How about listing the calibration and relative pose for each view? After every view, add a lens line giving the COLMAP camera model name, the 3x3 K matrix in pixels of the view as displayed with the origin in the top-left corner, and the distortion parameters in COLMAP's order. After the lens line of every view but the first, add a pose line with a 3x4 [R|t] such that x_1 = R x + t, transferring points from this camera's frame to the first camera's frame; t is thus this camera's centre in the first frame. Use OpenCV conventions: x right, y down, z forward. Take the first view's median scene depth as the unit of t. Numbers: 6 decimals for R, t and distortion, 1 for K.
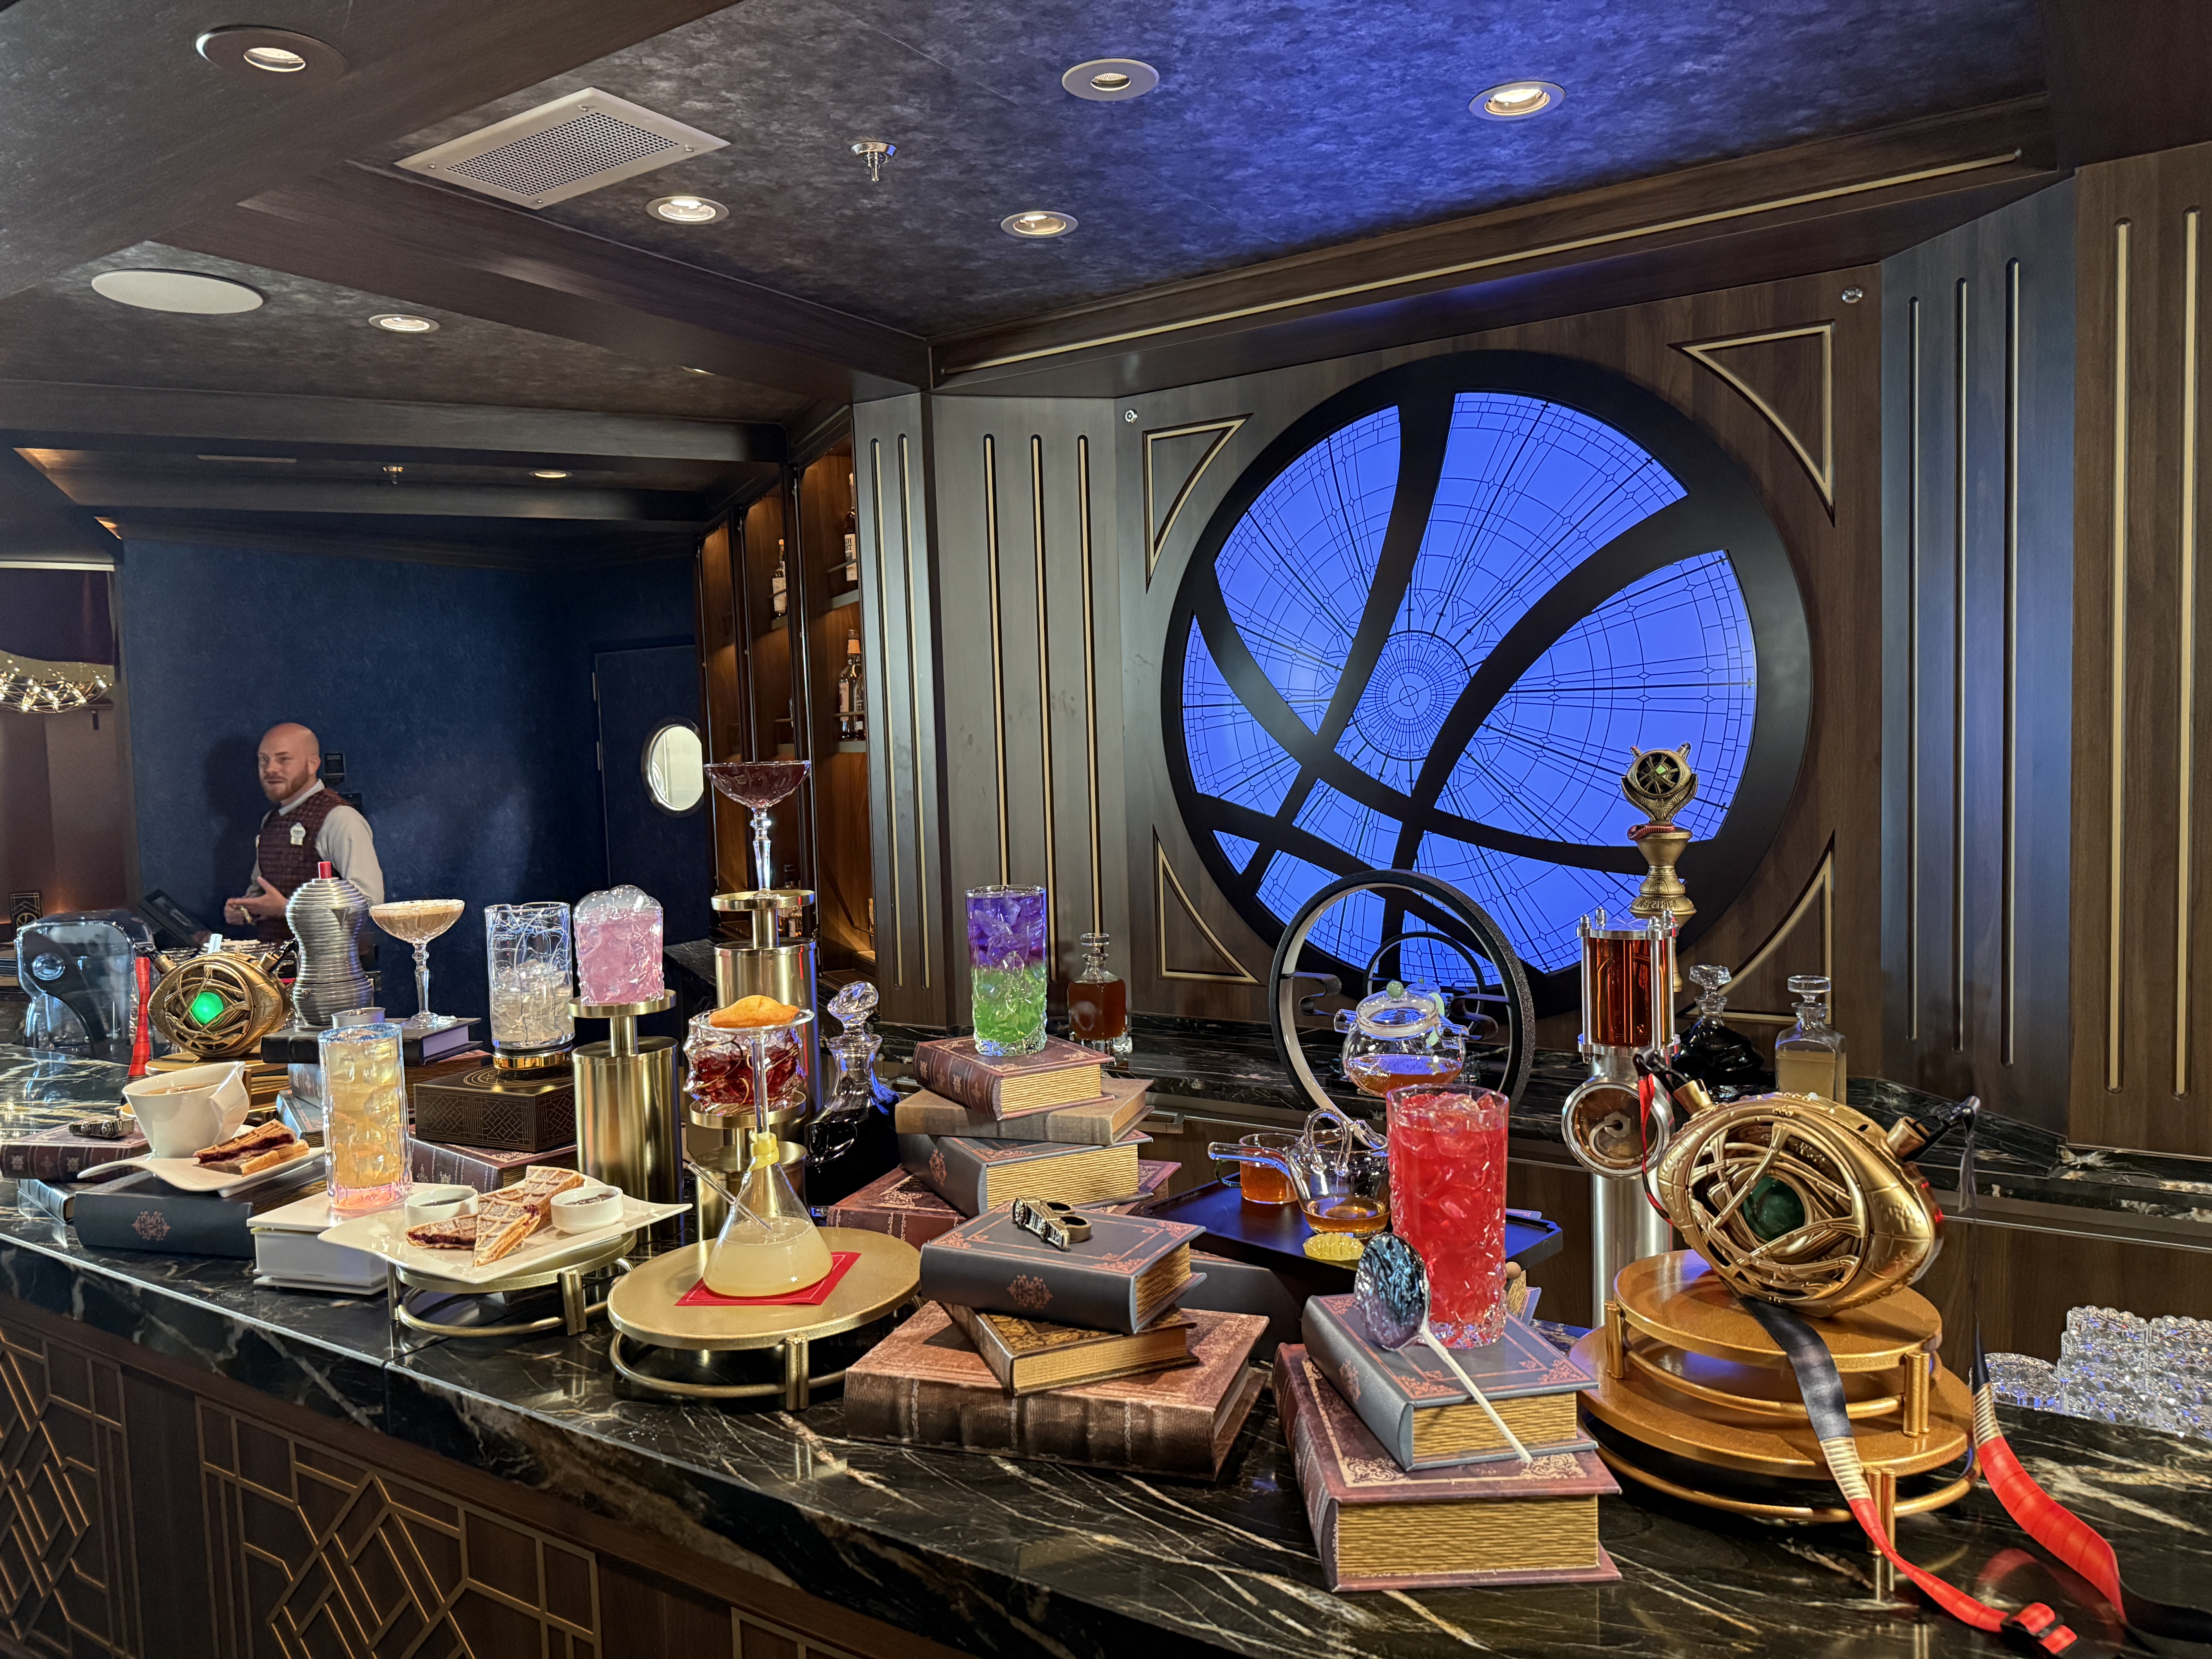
lens RADIAL K [[1572.5, 0, 1095.4], [0, 1572.5, 832.9], [0, 0, 1]] dist [0.062570, -0.095637]
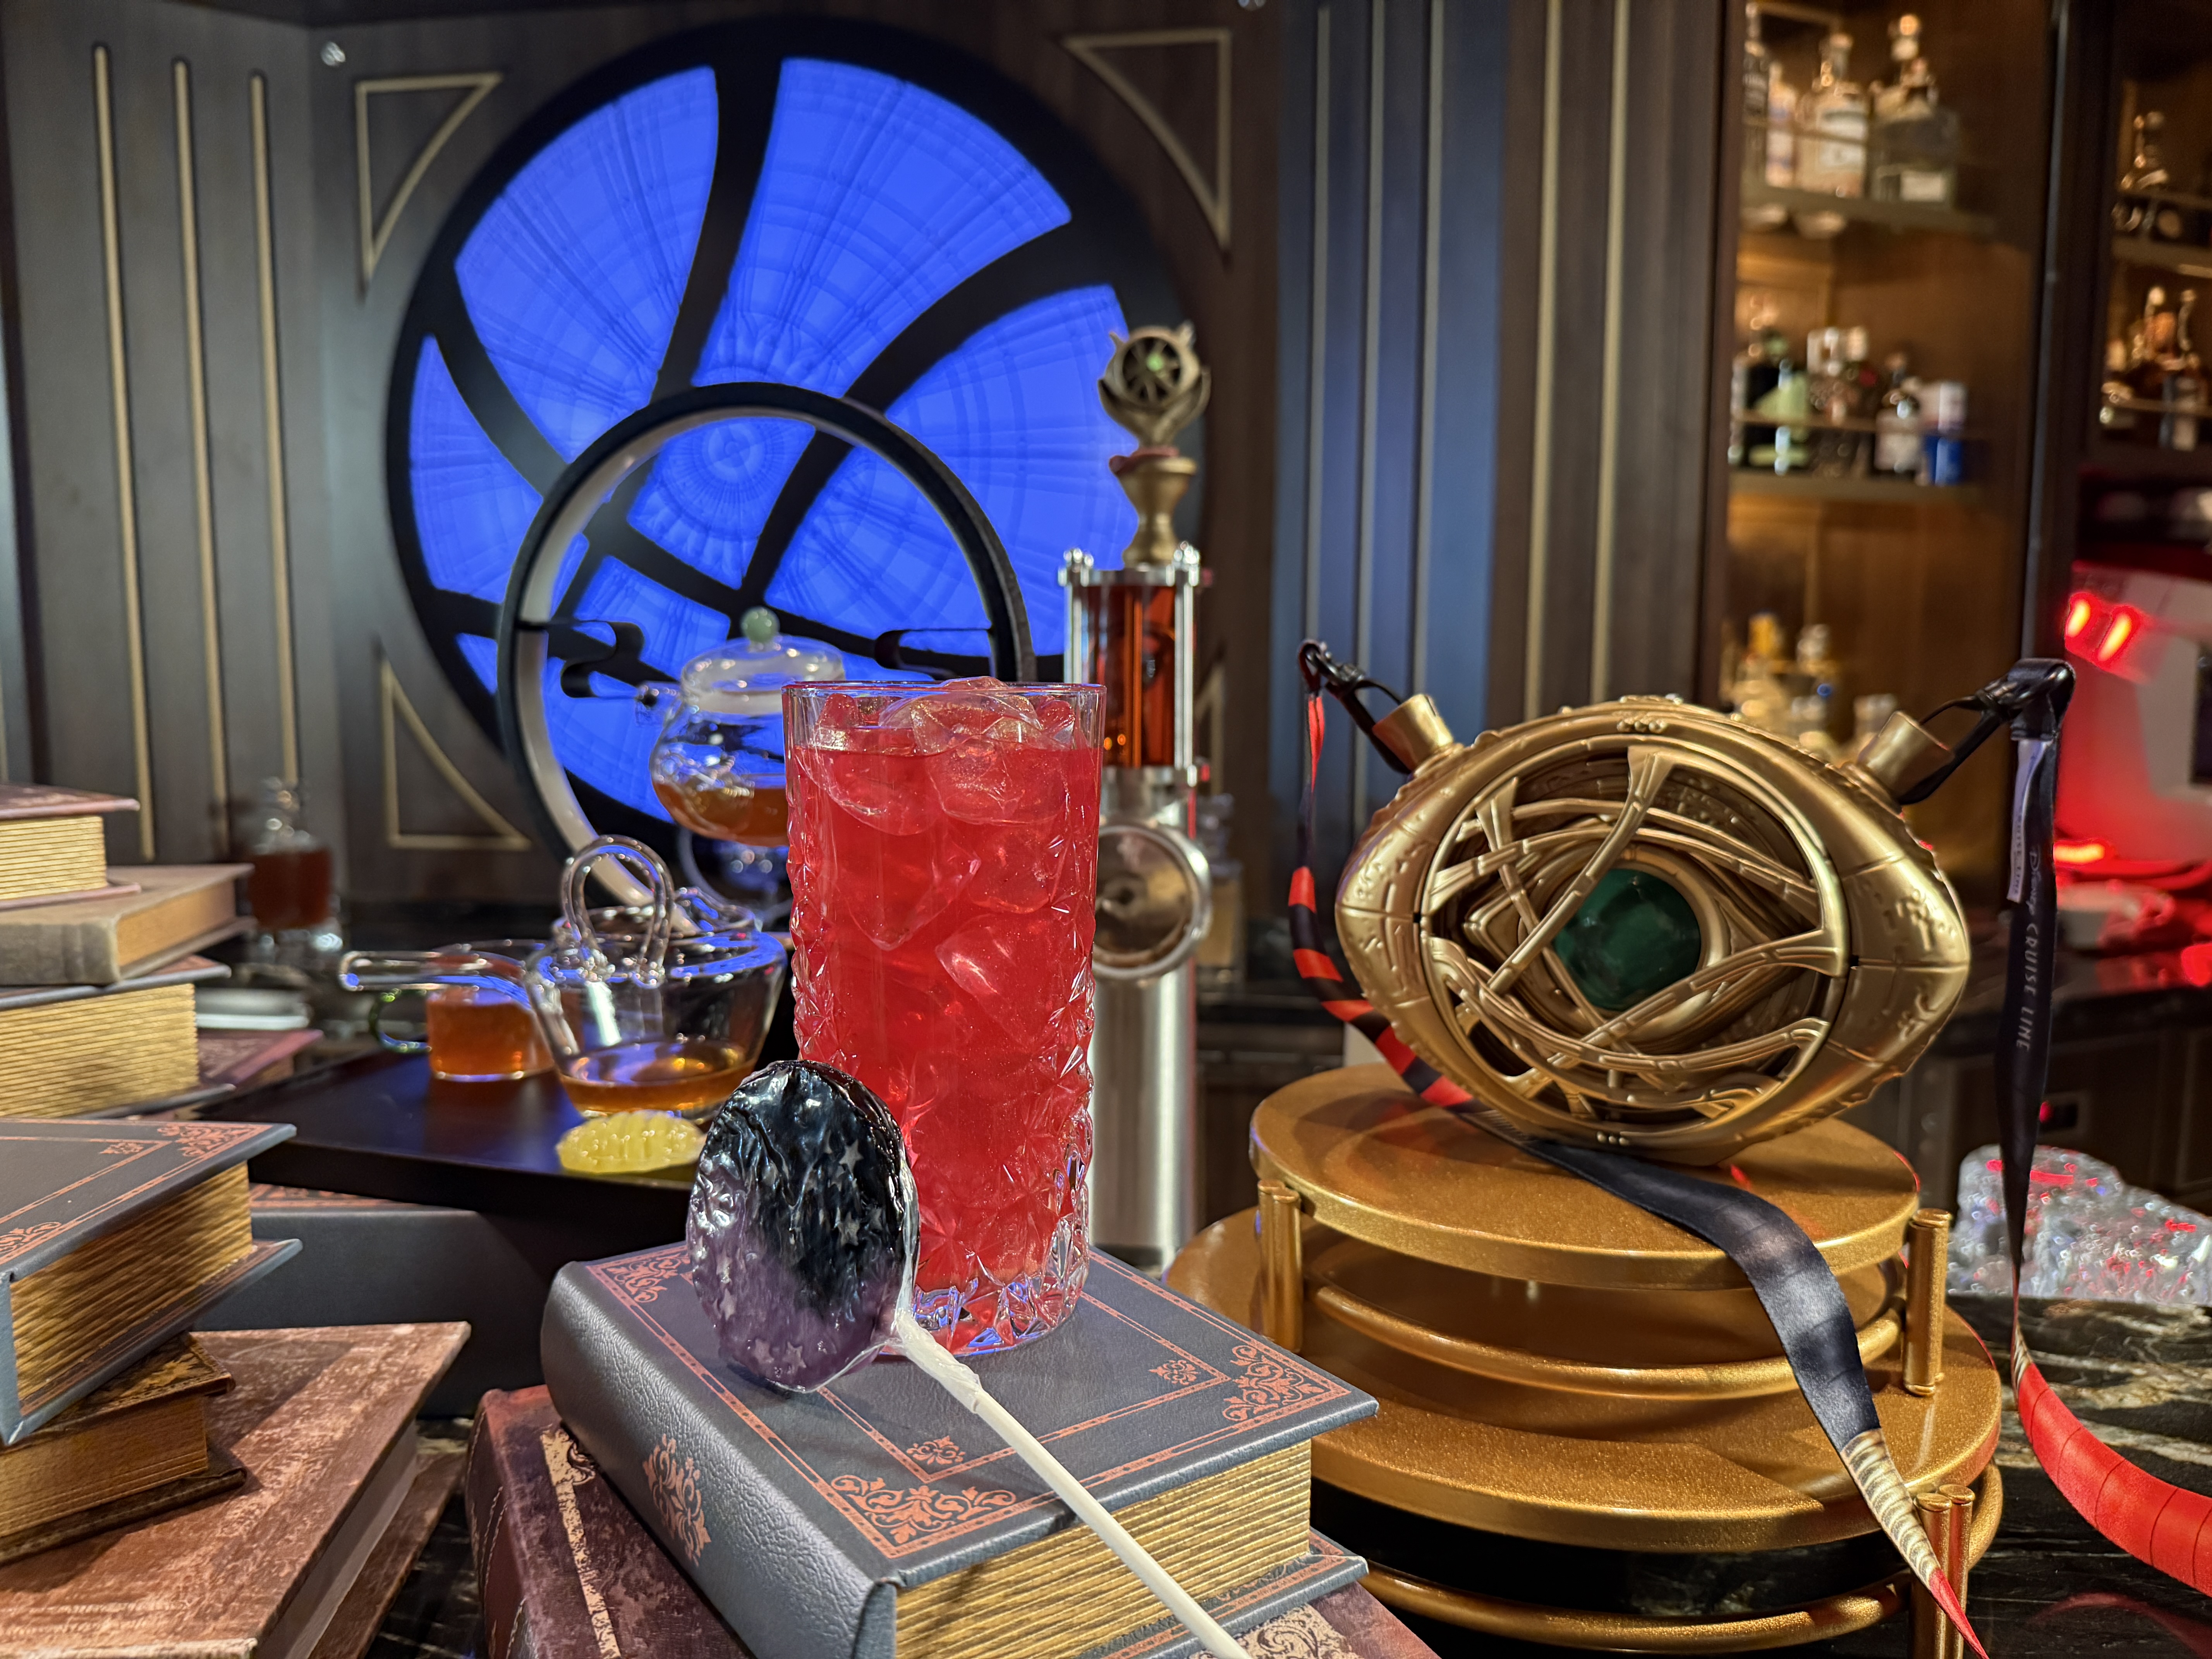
lens RADIAL K [[1572.5, 0, 1107.6], [0, 1572.5, 829.3], [0, 0, 1]] dist [0.062570, -0.095637]
pose [[0.904621, -0.013949, 0.425989, 0.065700], [-0.002204, 0.999298, 0.037402, 0.122865], [-0.426212, -0.034774, 0.903955, 0.425500]]
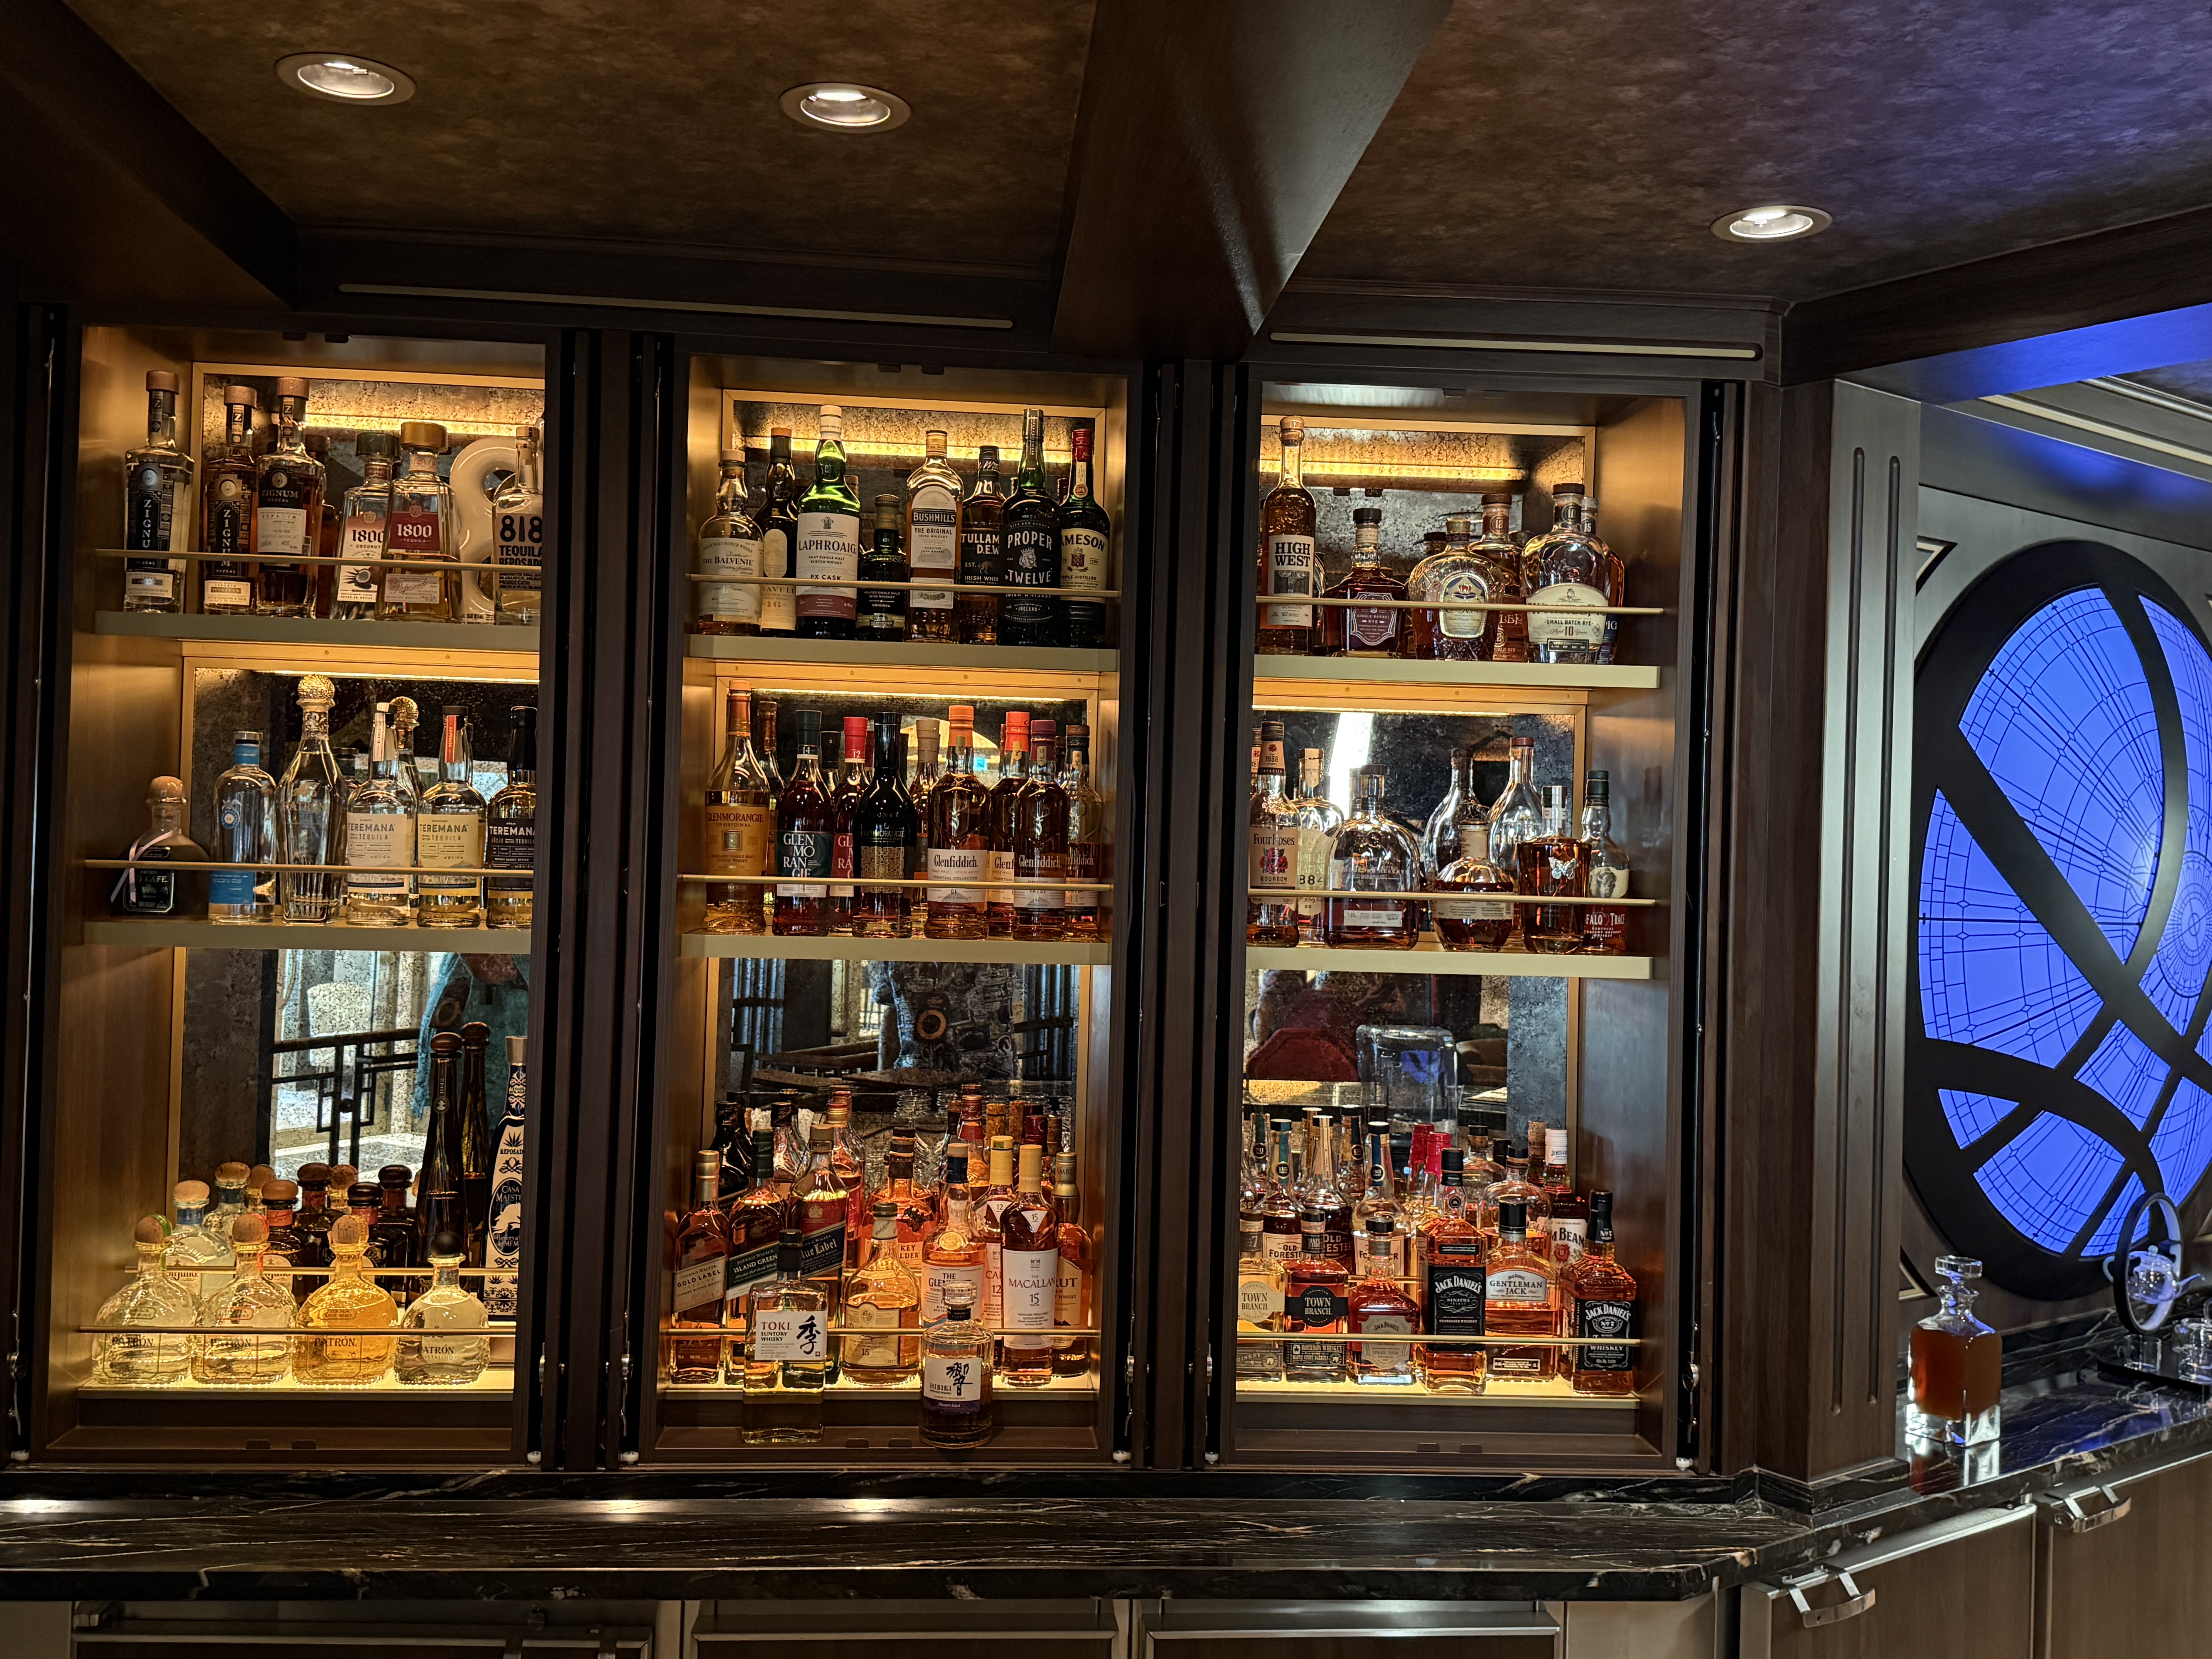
lens RADIAL K [[2055.6, 0, 1105.9], [0, 2055.6, 822.3], [0, 0, 1]] dist [0.016064, 0.000000]
pose [[0.329808, 0.057455, 0.942298, -2.026188], [0.020869, 0.997459, -0.068123, -0.143551], [-0.943817, 0.042132, 0.327770, 2.204788]]
